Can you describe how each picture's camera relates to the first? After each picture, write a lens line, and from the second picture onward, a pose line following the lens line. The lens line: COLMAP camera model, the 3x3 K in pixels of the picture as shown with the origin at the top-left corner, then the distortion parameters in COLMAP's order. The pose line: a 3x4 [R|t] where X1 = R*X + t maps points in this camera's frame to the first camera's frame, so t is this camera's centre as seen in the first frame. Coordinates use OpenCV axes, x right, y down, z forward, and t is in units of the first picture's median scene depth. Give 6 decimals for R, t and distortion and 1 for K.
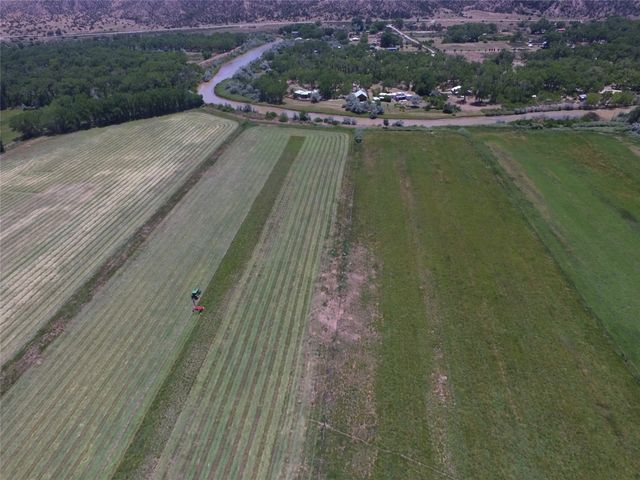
lens RADIAL K [[377.7, 0, 316.7], [0, 377.7, 229.6], [0, 0, 1]] dist [-0.006973, 0.013870]
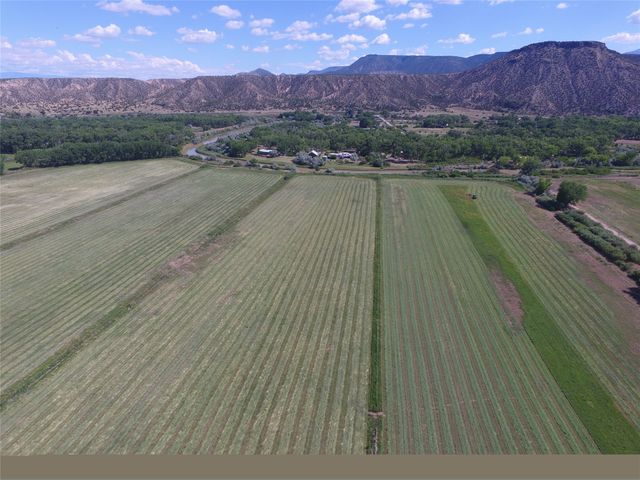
lens RADIAL K [[377.7, 0, 316.7], [0, 377.7, 229.6], [0, 0, 1]] dist [-0.006973, 0.013870]
pose [[0.997476, 0.048754, -0.051619, 0.166800], [-0.058963, 0.973796, -0.219646, 0.109295], [0.039557, 0.222135, 0.974213, -0.081257]]
